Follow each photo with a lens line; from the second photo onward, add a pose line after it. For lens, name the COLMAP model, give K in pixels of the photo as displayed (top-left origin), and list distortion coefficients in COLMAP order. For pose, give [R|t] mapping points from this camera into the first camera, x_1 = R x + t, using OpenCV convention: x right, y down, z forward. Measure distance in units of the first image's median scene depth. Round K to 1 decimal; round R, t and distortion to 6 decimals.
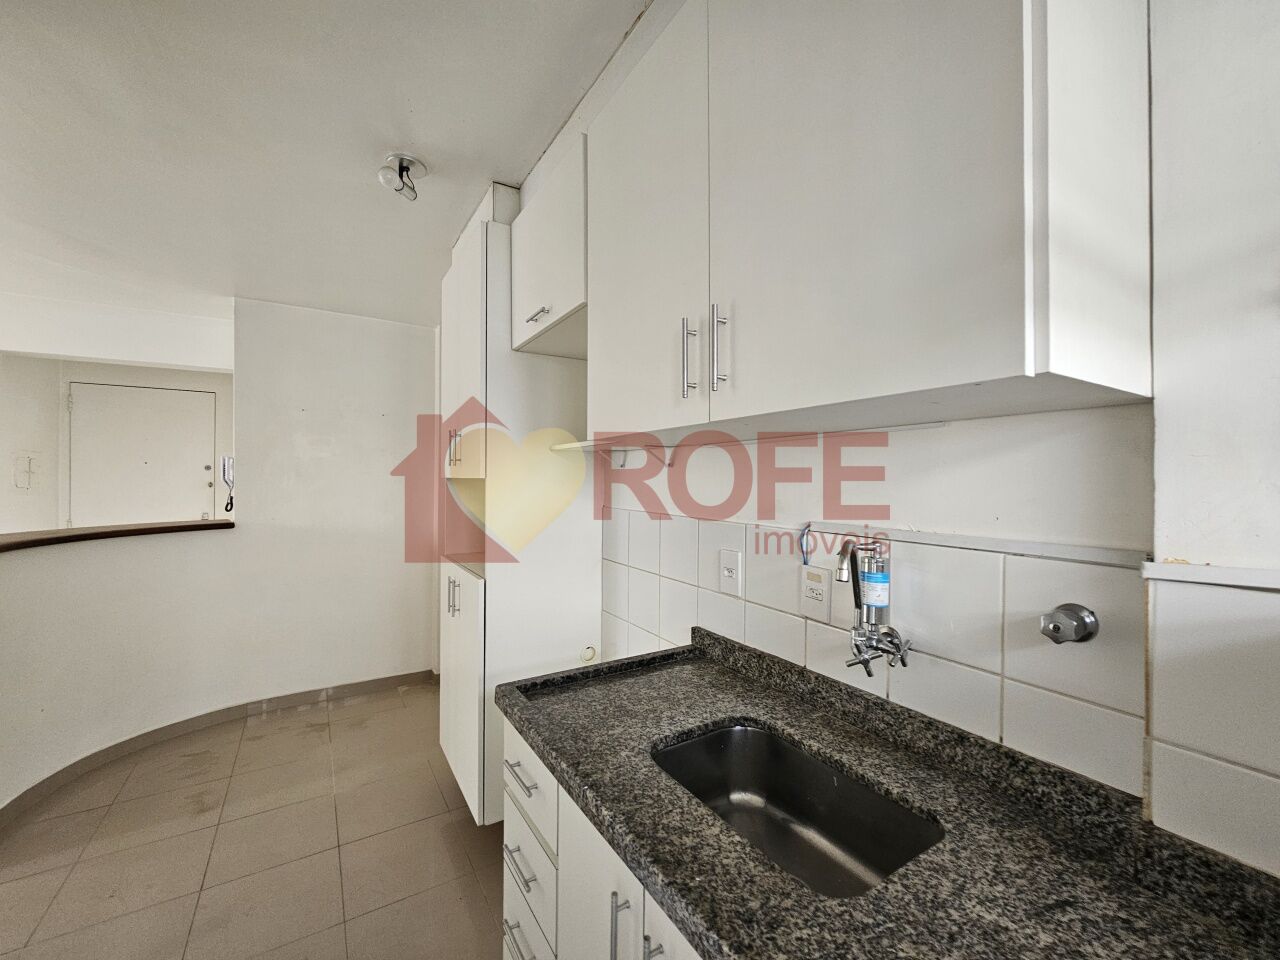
lens RADIAL K [[528.2, 0, 640.0], [0, 528.2, 480.0], [0, 0, 1]] dist [0.002540, 0.000187]
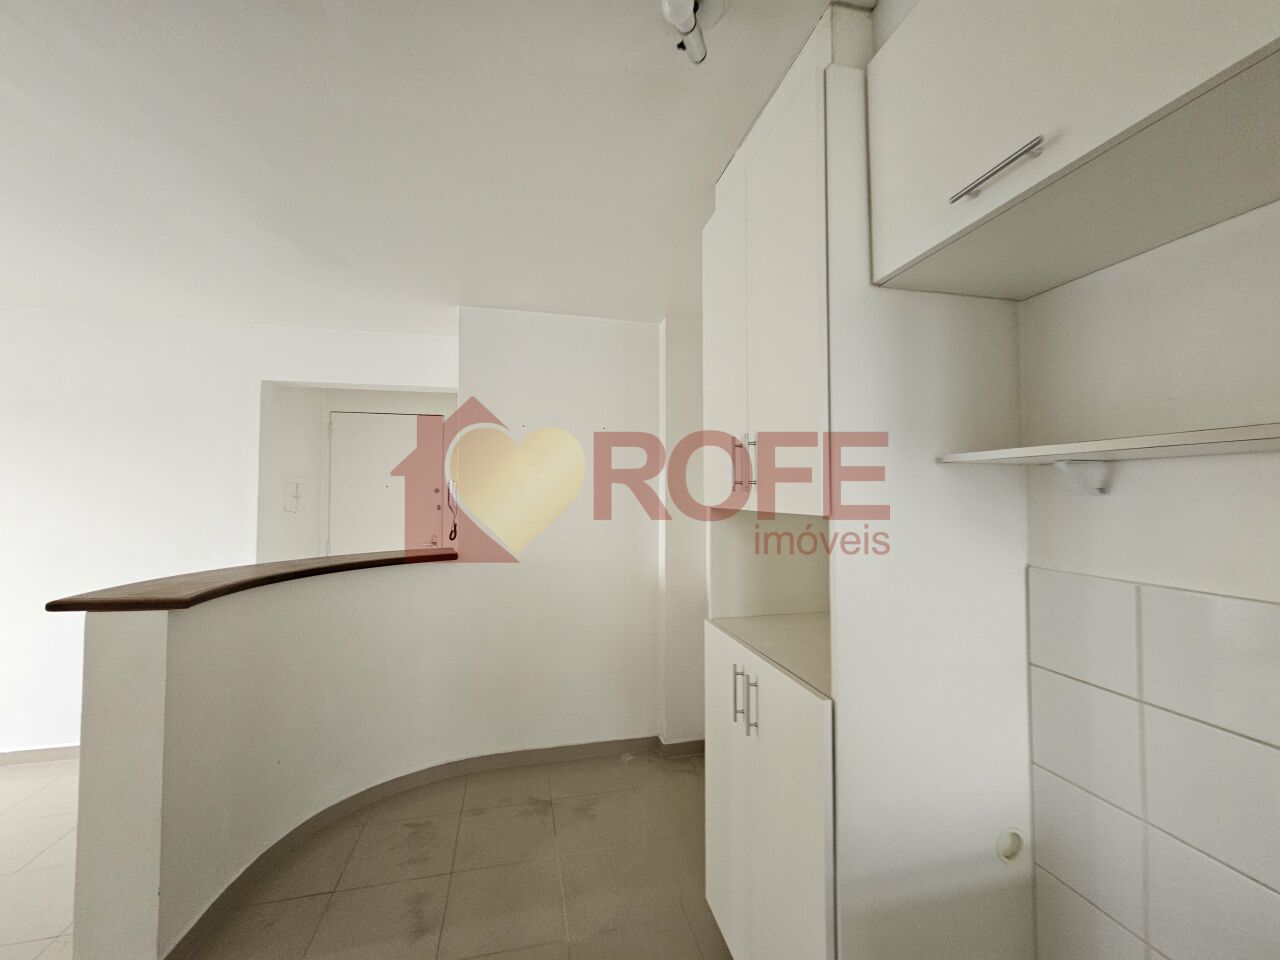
lens RADIAL K [[528.2, 0, 640.0], [0, 528.2, 480.0], [0, 0, 1]] dist [0.002540, 0.000187]
pose [[0.946917, -0.013532, -0.321194, -0.206997], [0.003718, 0.999508, -0.031147, -0.016809], [0.321458, 0.028300, 0.946501, 0.278143]]
